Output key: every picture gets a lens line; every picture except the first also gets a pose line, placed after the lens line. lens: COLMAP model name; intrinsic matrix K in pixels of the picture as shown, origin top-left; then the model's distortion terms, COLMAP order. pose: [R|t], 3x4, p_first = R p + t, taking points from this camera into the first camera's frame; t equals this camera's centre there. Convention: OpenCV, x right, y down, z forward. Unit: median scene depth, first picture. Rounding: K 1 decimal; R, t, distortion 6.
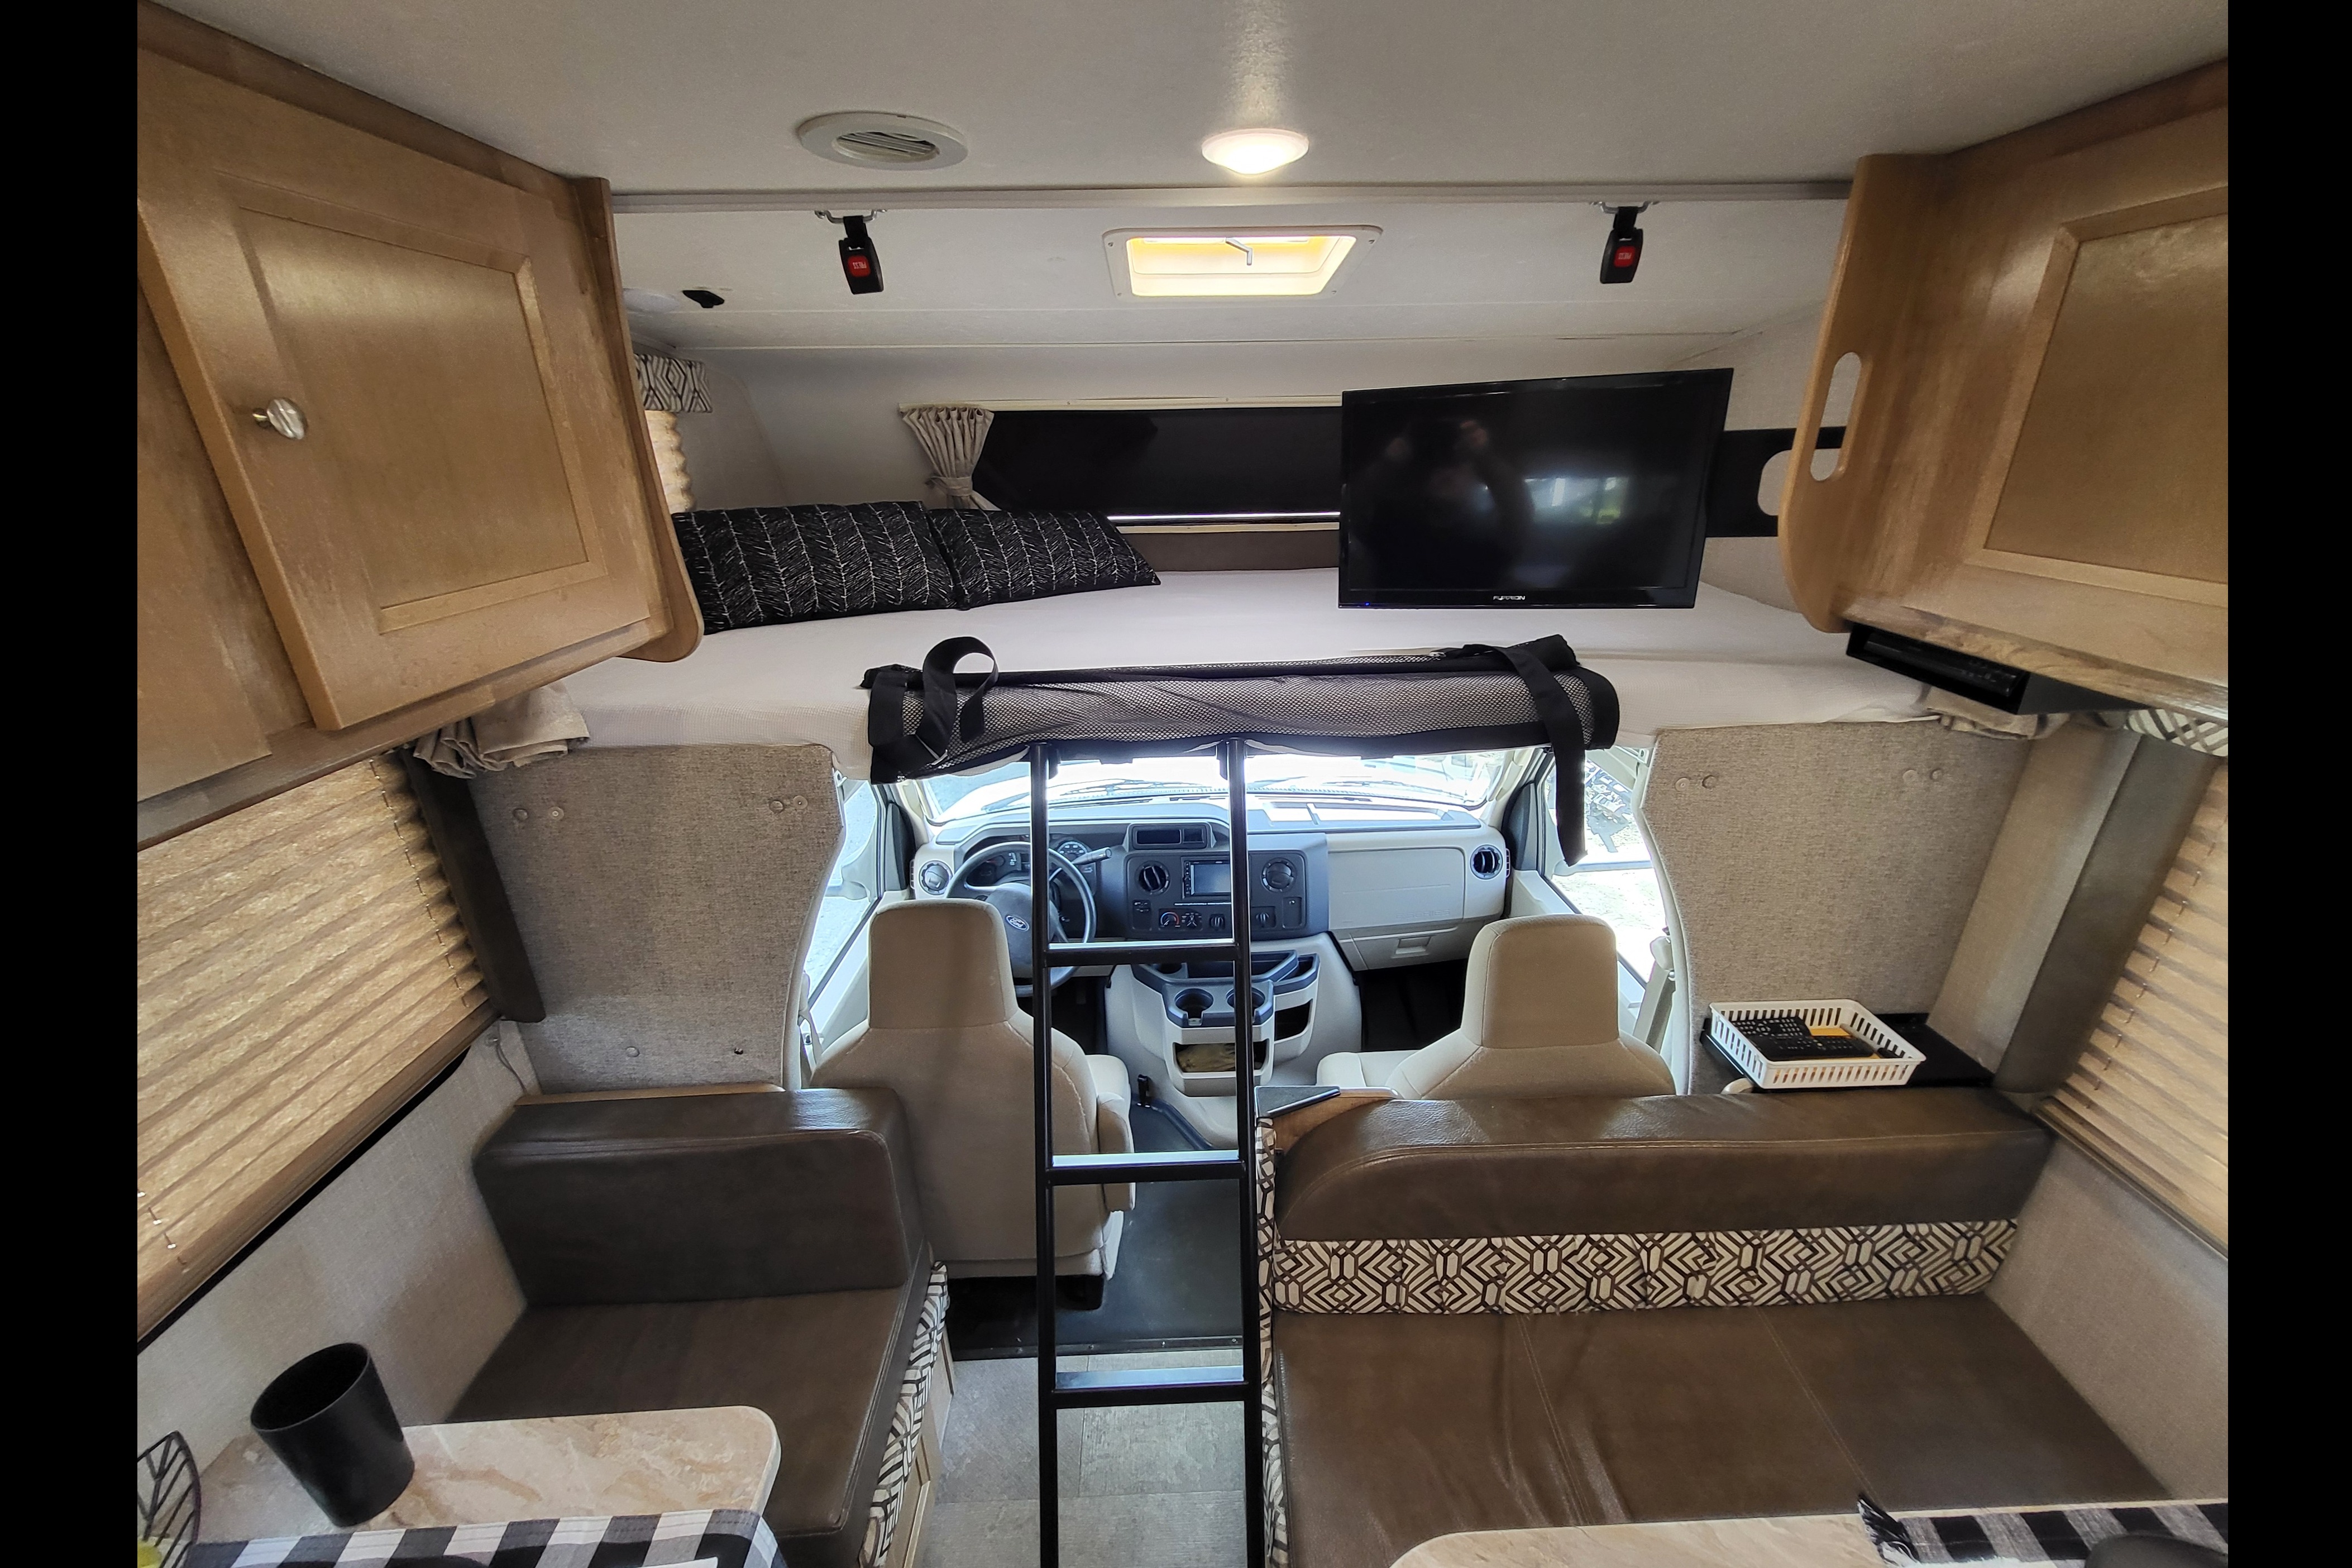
lens RADIAL K [[868.0, 0, 1181.6], [0, 868.0, 776.1], [0, 0, 1]] dist [0.000372, 0.000184]
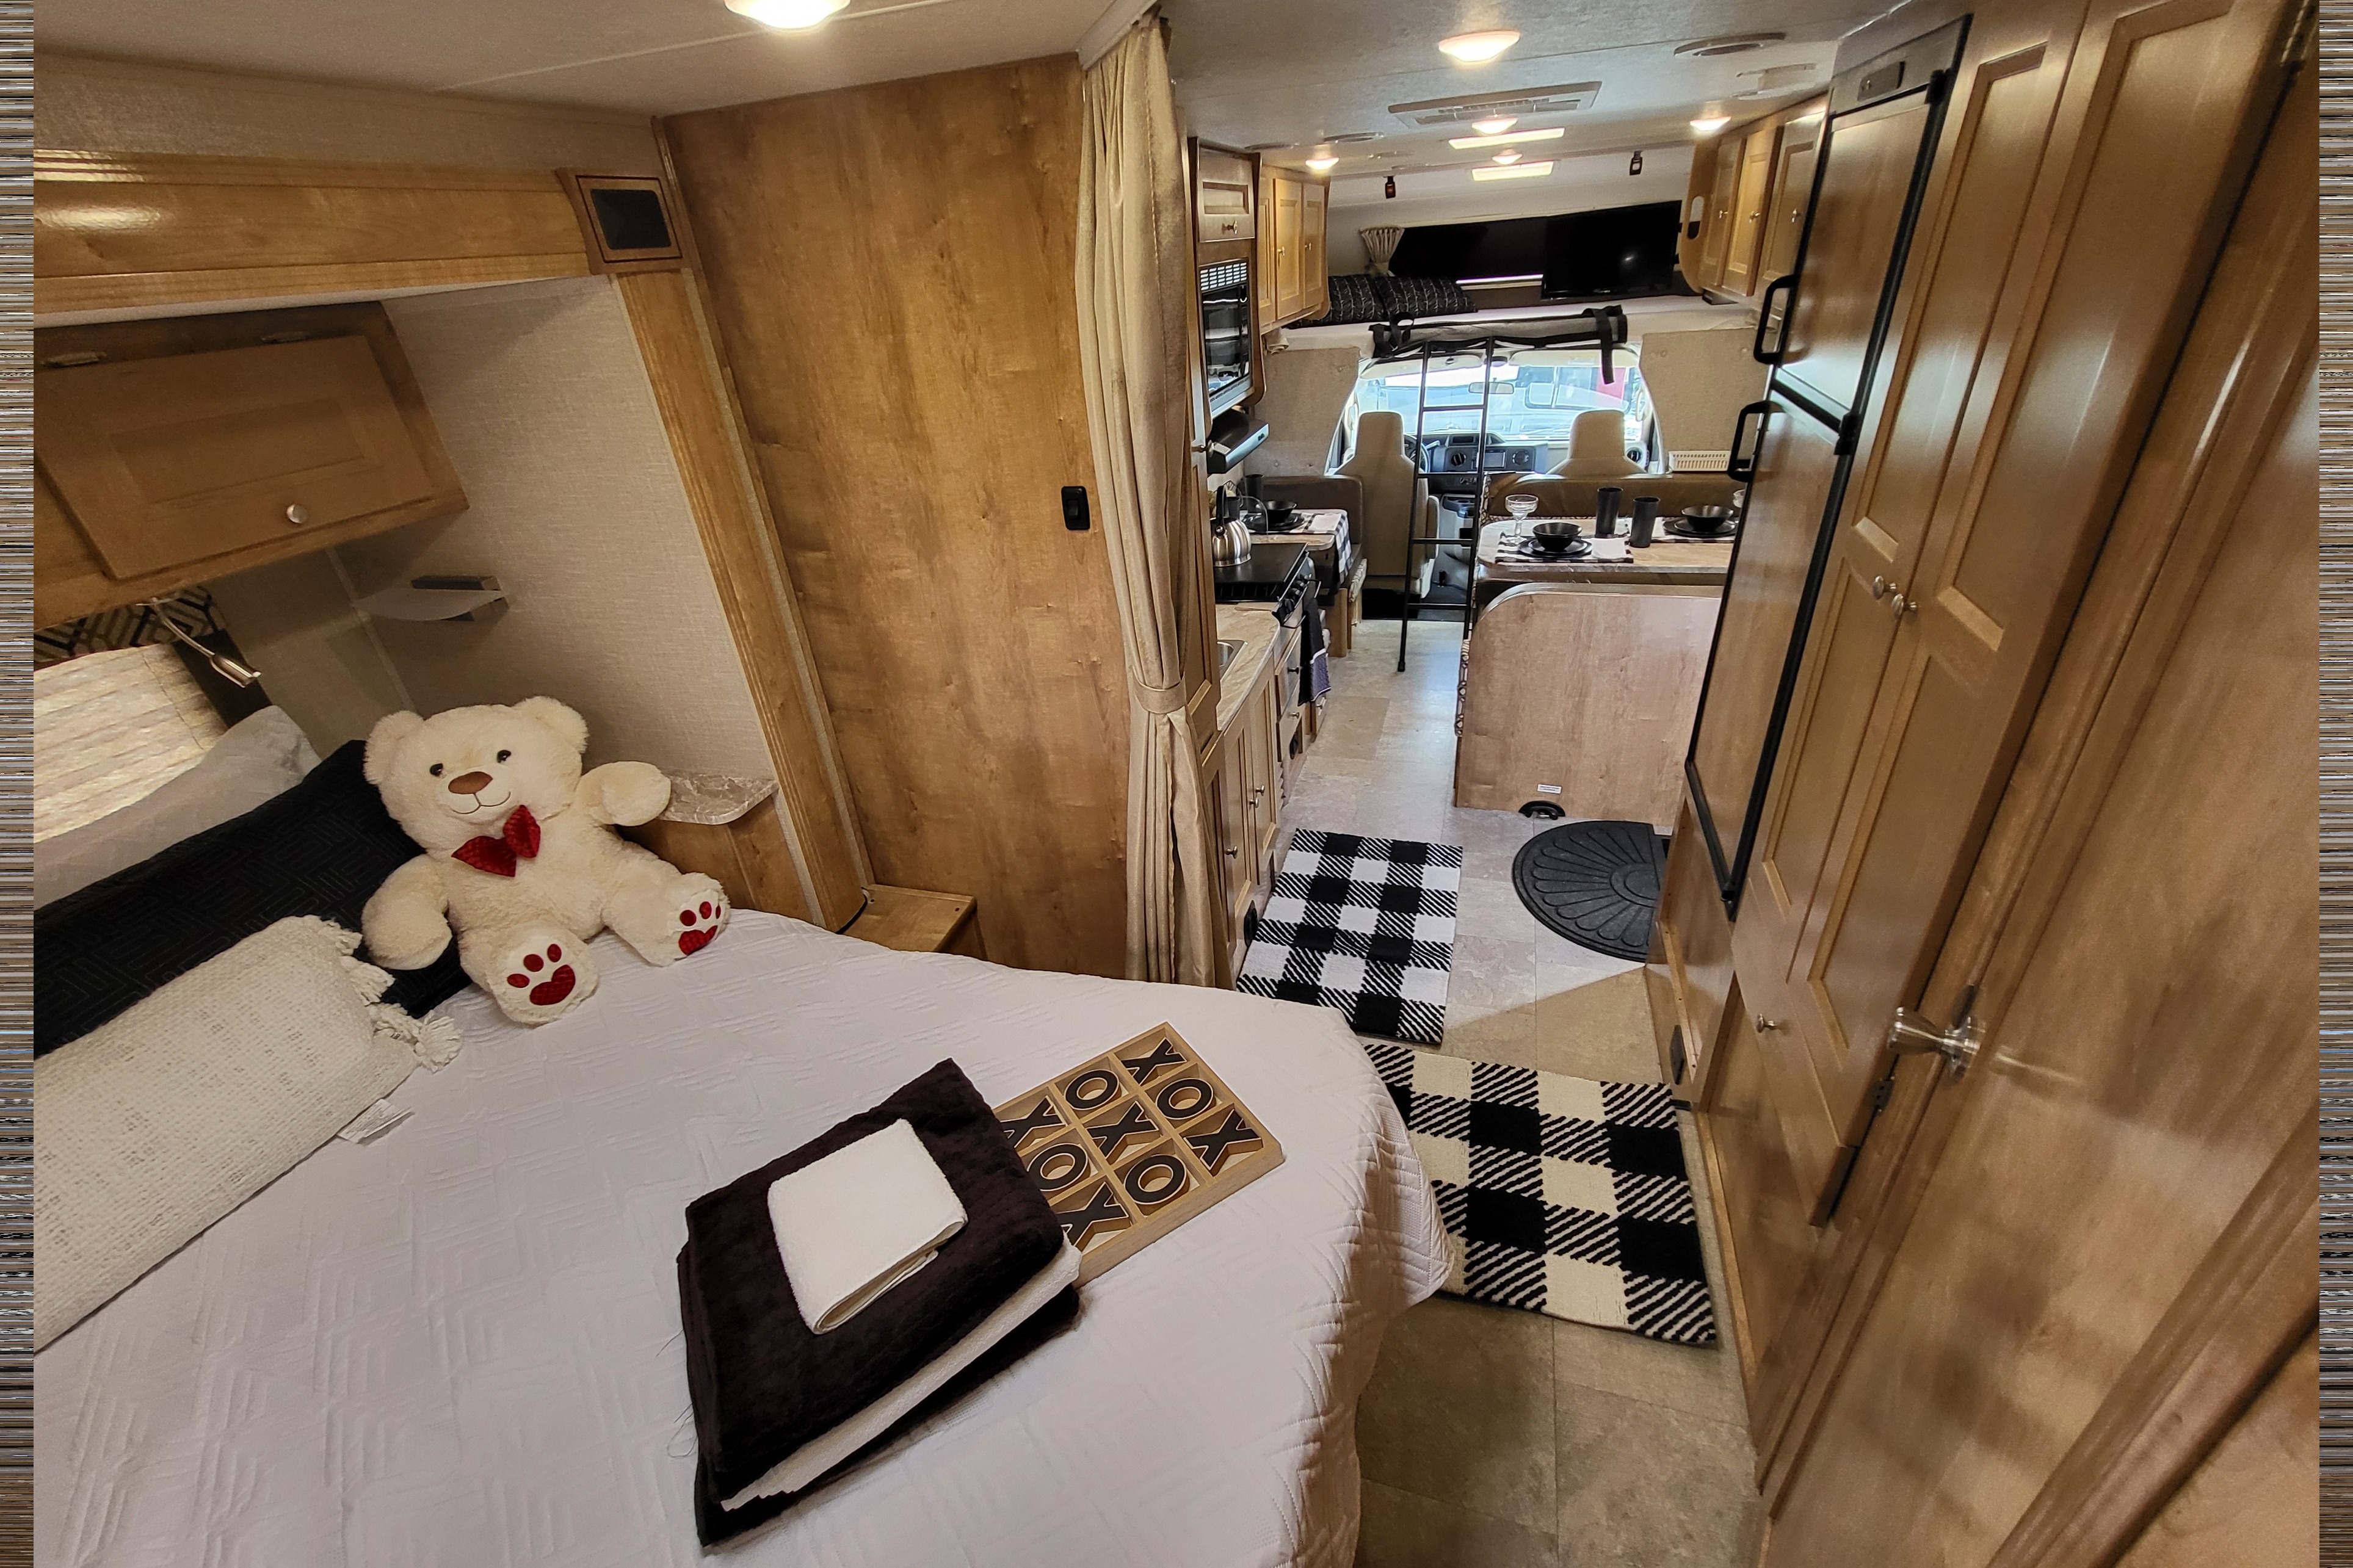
lens RADIAL K [[982.2, 0, 1182.7], [0, 982.2, 784.6], [0, 0, 1]] dist [0.000498, 0.000155]
pose [[0.947073, 0.107231, -0.302580, 0.170773], [-0.065247, 0.987186, 0.145624, 0.734946], [0.314318, -0.118174, 0.941934, -1.923526]]
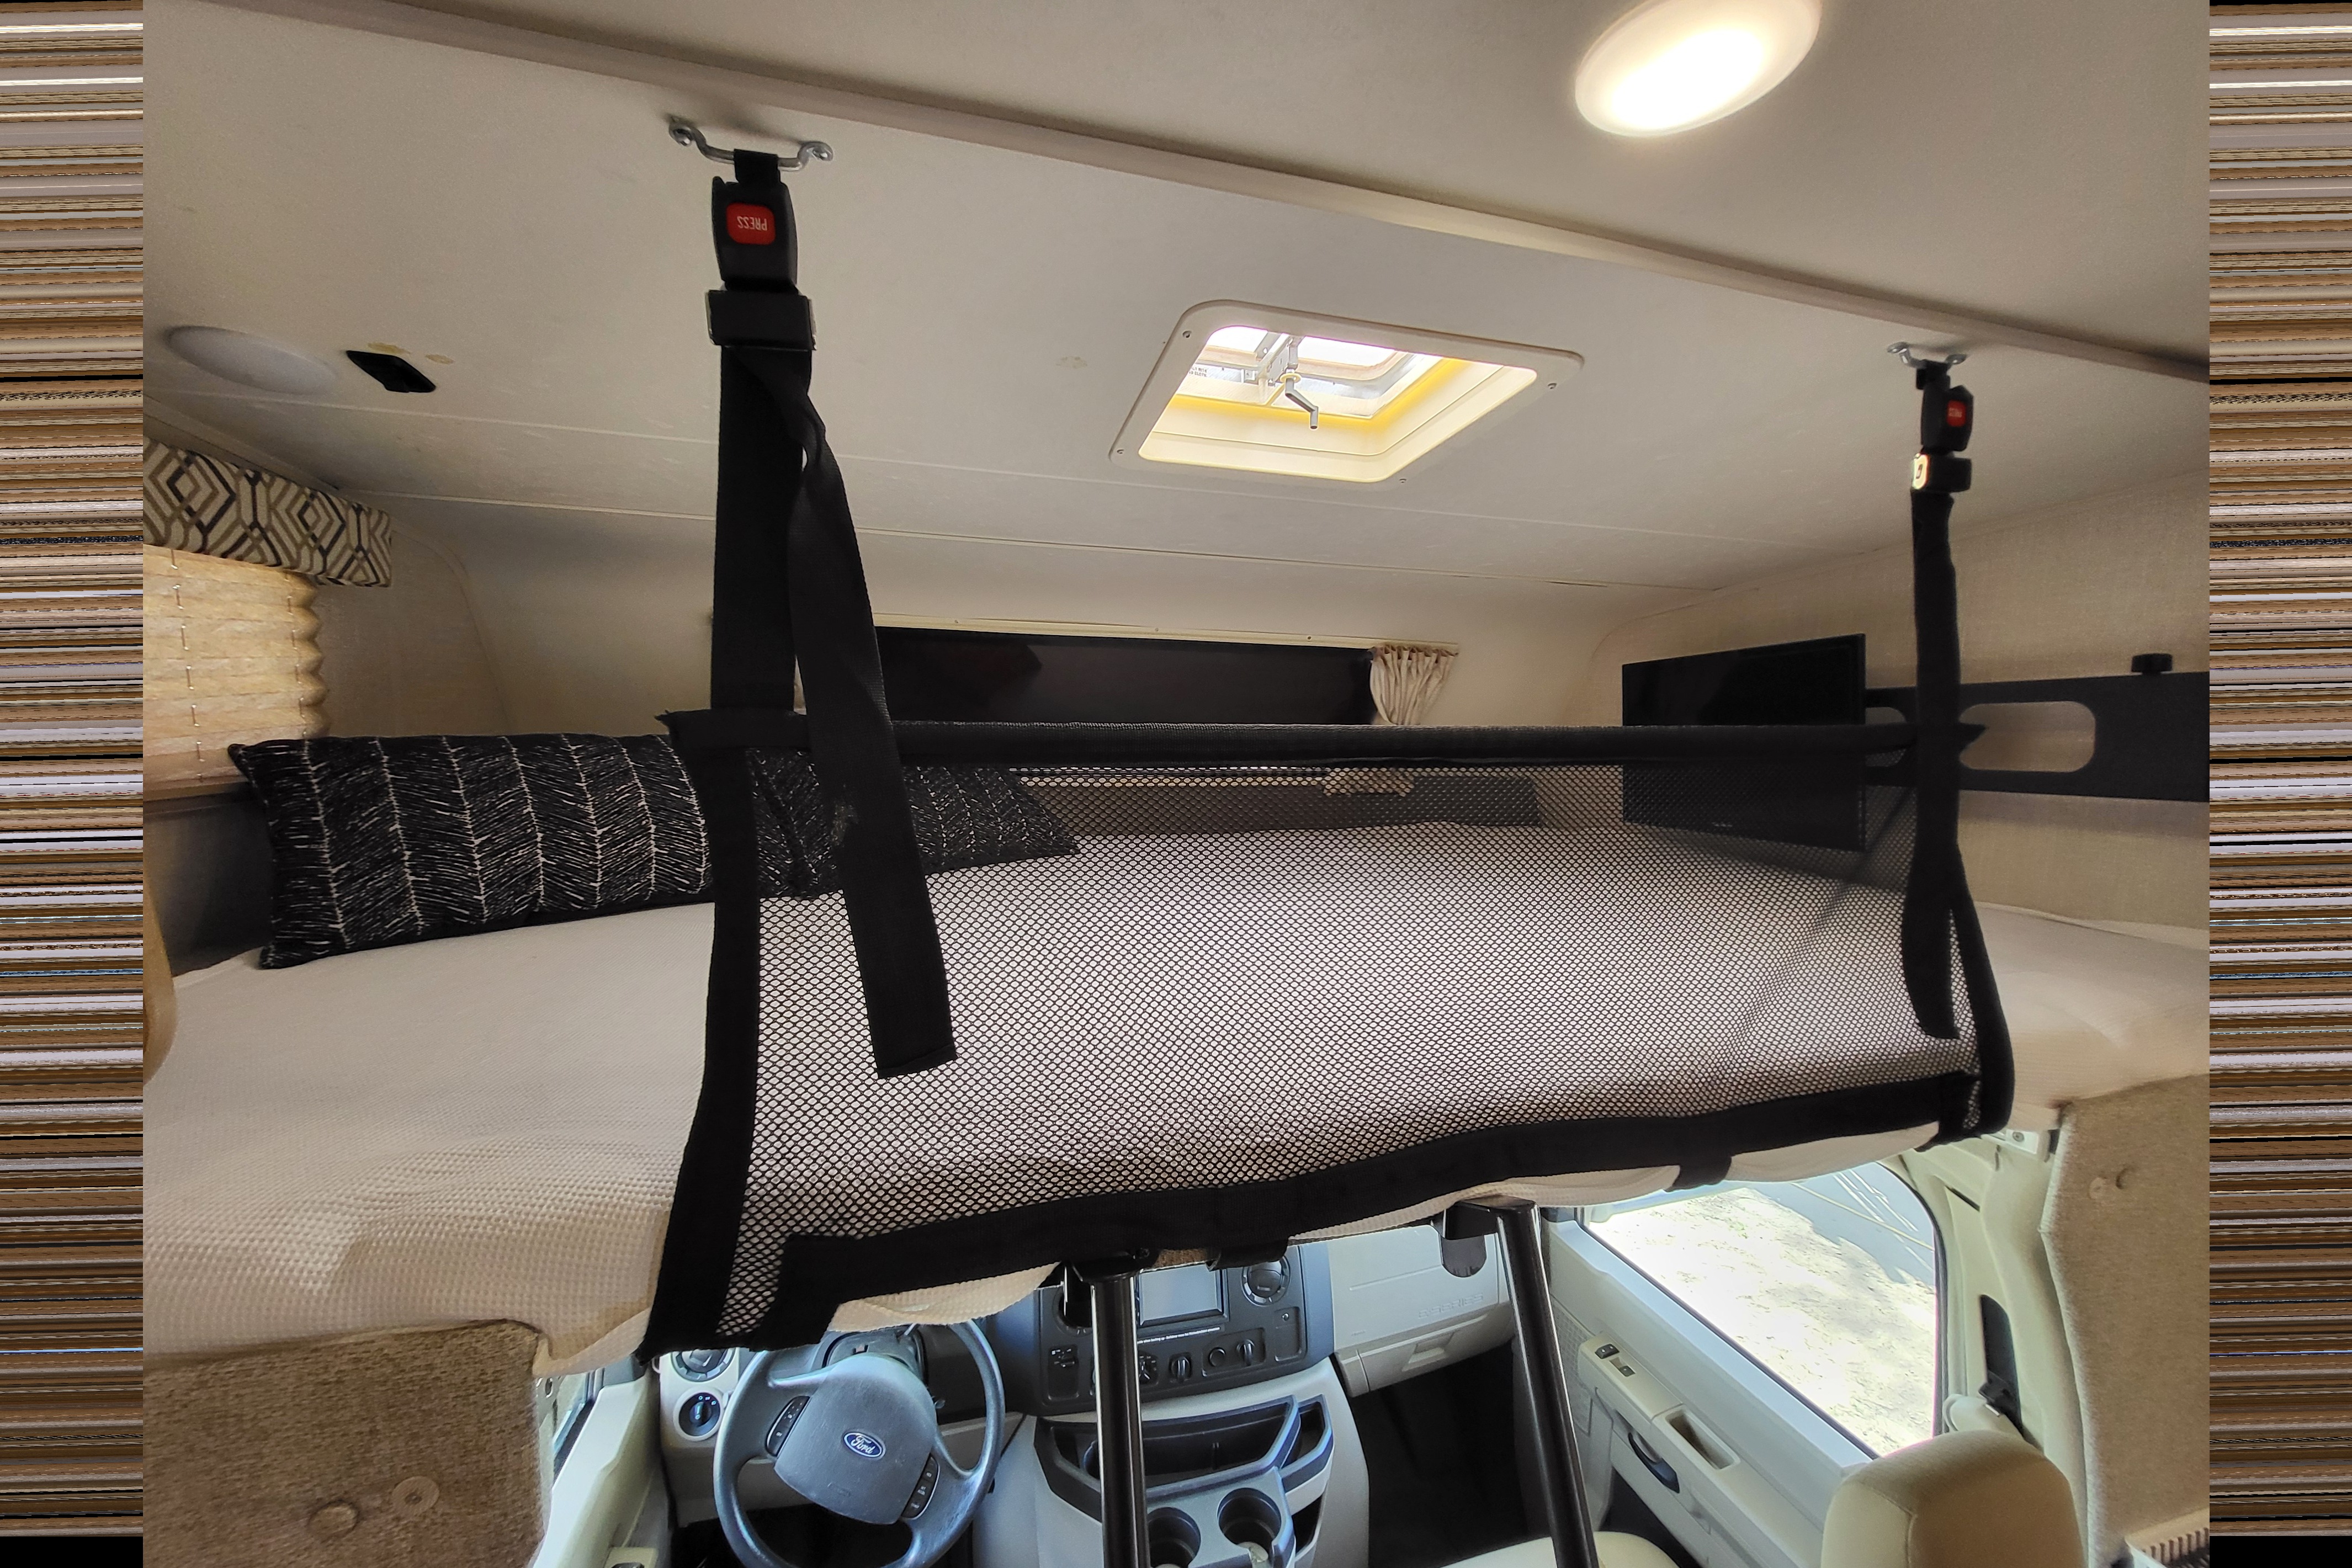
lens RADIAL K [[851.3, 0, 1176.1], [0, 851.3, 779.5], [0, 0, 1]] dist [-0.000318, 0.000104]
pose [[0.967743, 0.016202, 0.251418, -0.159886], [0.054113, 0.961272, -0.270236, -0.100677], [-0.246060, 0.275124, 0.929388, 0.360079]]
